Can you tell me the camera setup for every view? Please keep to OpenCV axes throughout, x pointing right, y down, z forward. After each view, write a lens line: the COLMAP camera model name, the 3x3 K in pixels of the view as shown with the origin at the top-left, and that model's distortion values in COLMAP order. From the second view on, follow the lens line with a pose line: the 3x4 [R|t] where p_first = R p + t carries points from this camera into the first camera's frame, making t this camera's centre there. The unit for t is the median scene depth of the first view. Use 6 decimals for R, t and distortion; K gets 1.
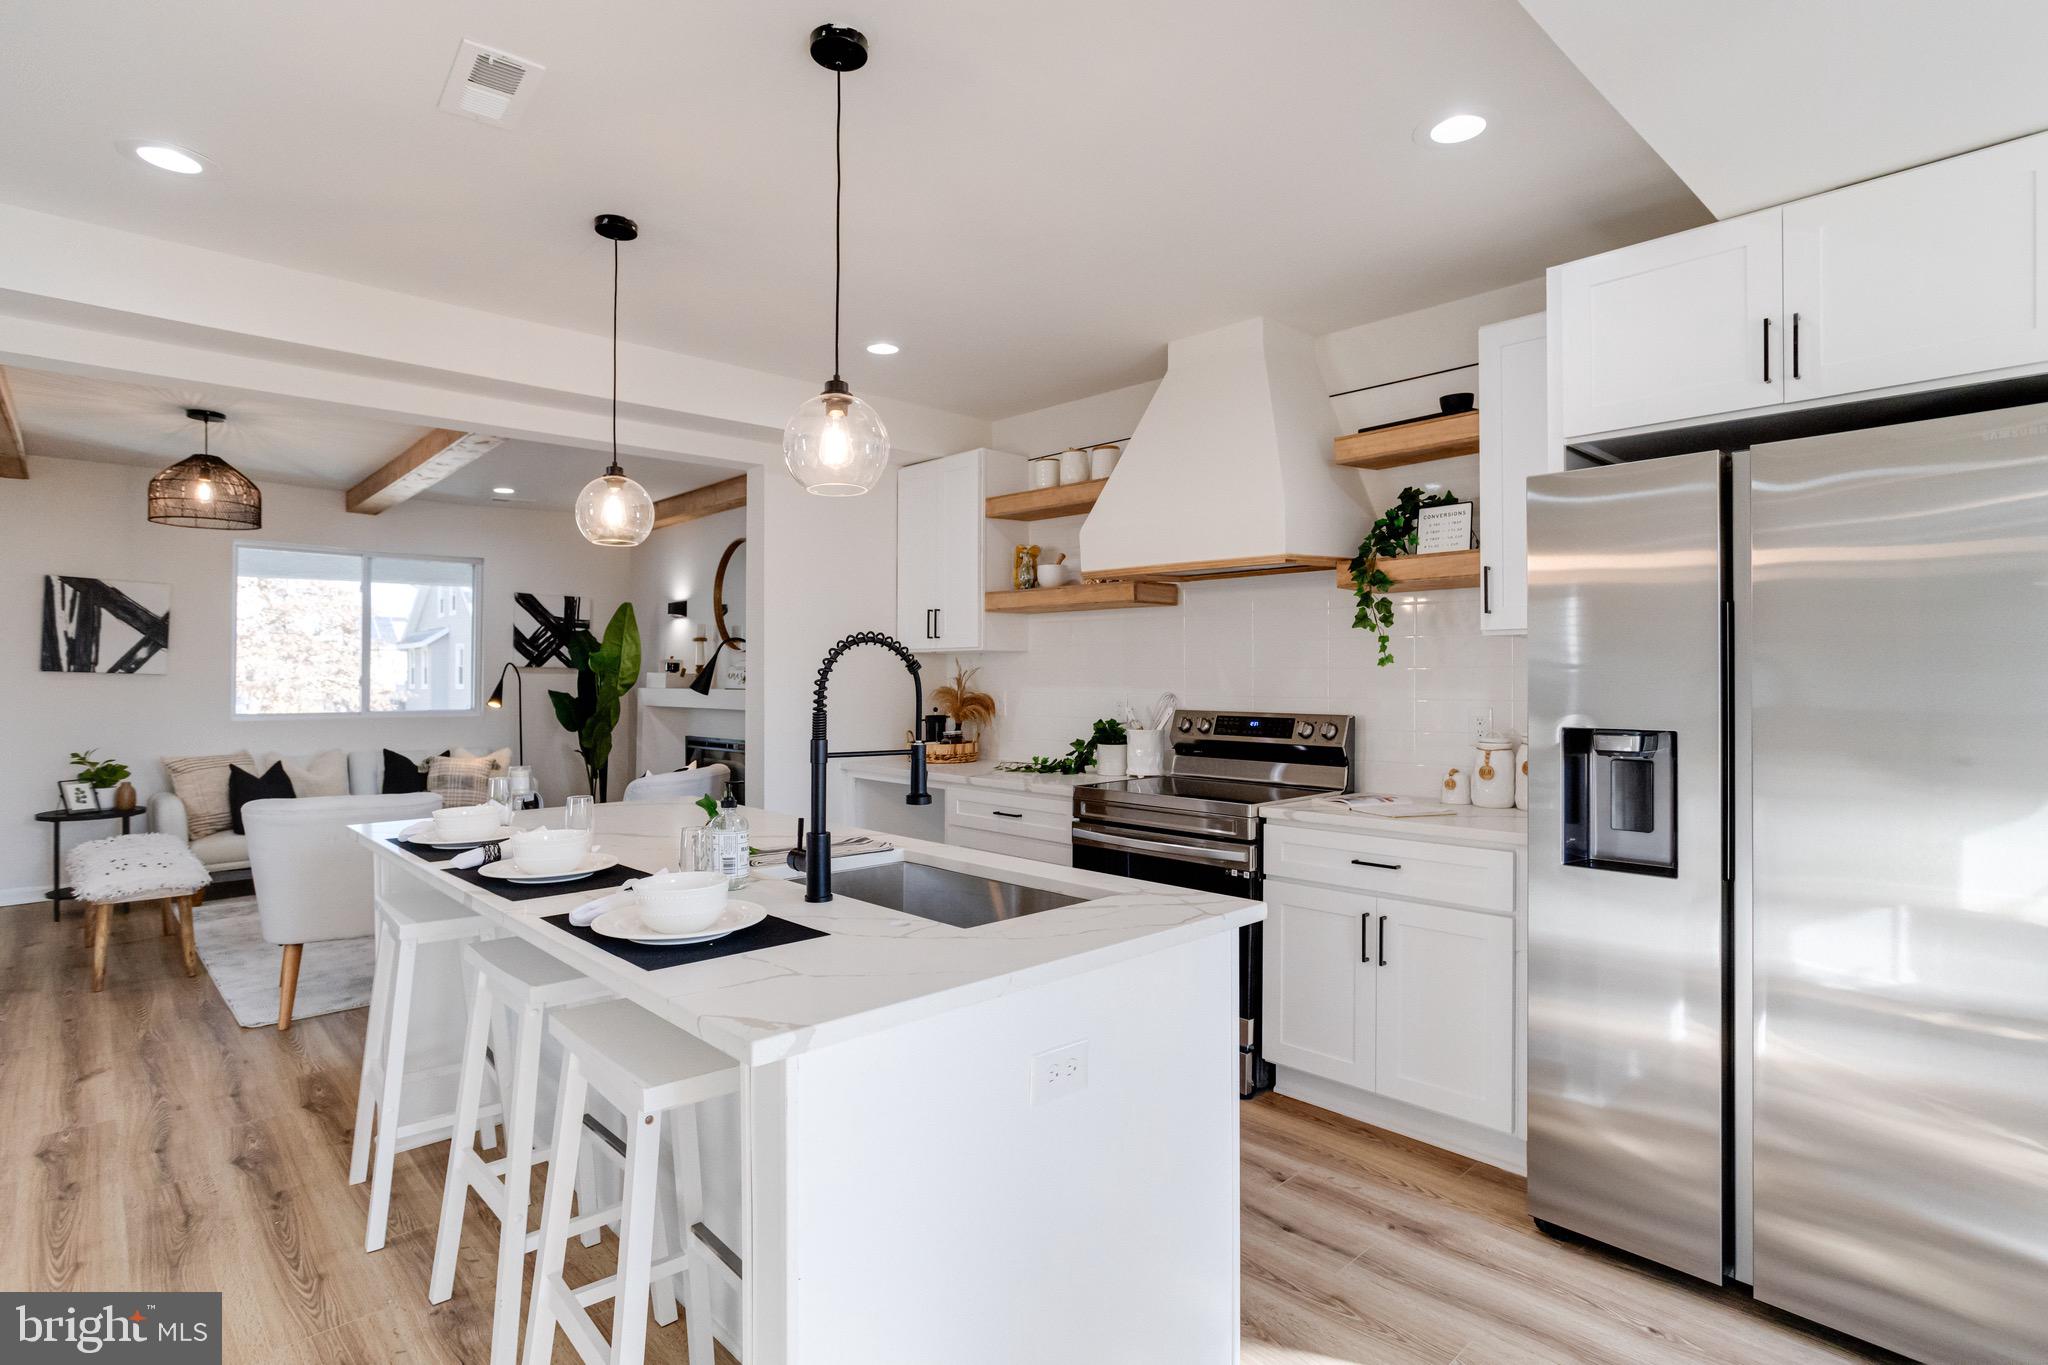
lens RADIAL K [[1022.2, 0, 1035.0], [0, 1022.2, 668.8], [0, 0, 1]] dist [-0.036734, 0.017246]
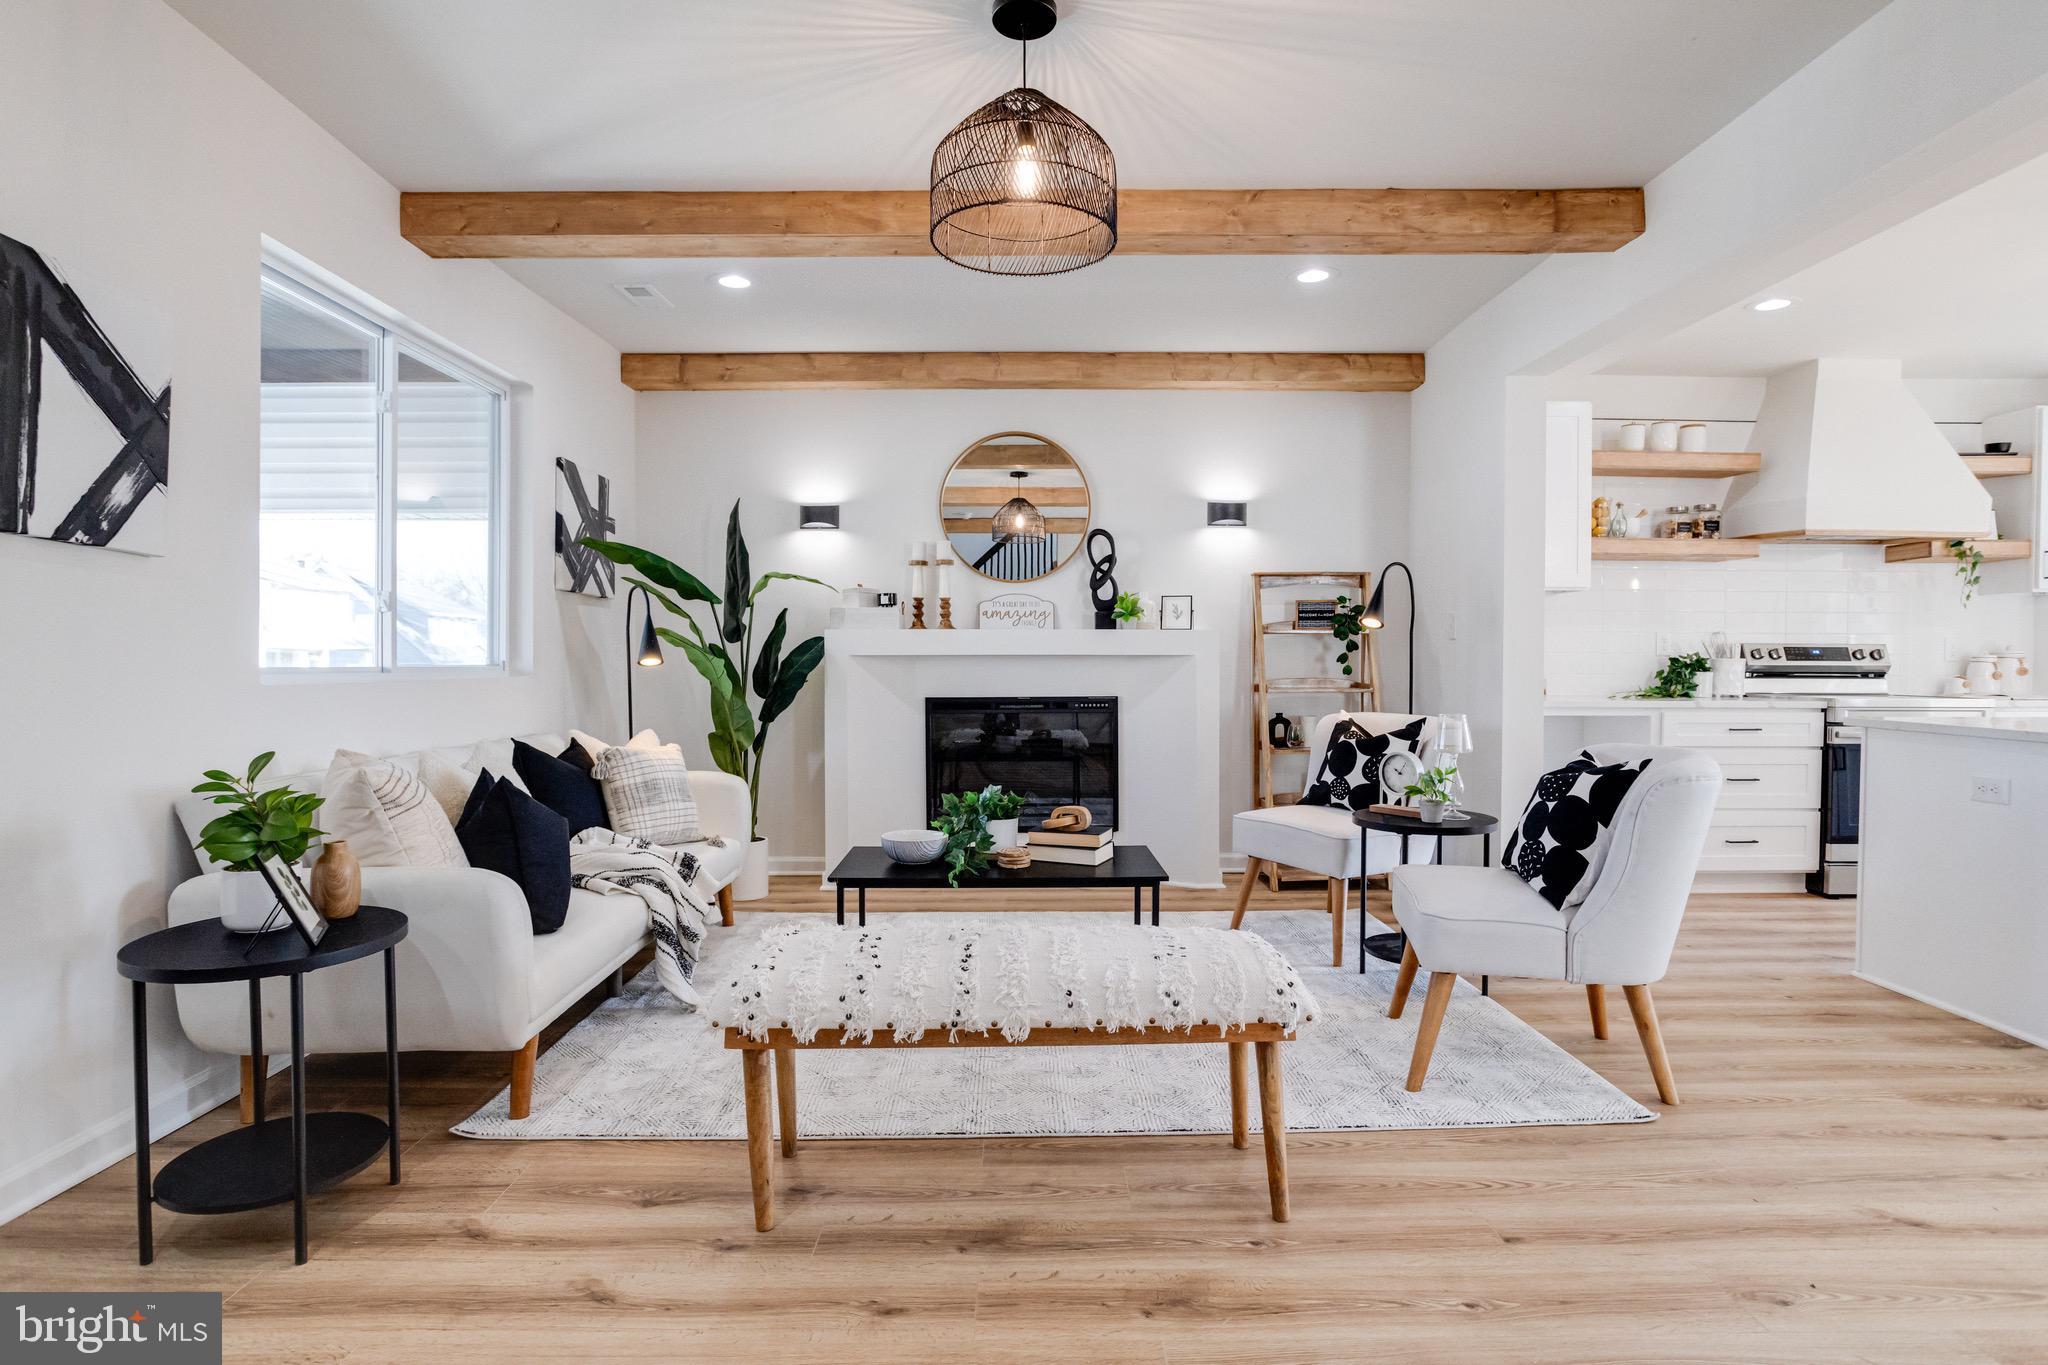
lens RADIAL K [[1022.2, 0, 1031.4], [0, 1022.2, 681.9], [0, 0, 1]] dist [-0.036734, 0.017246]
pose [[0.685286, -0.016234, 0.728094, -1.202206], [-0.007327, 0.999547, 0.029183, 0.050308], [-0.728238, -0.025333, 0.684856, 0.678293]]
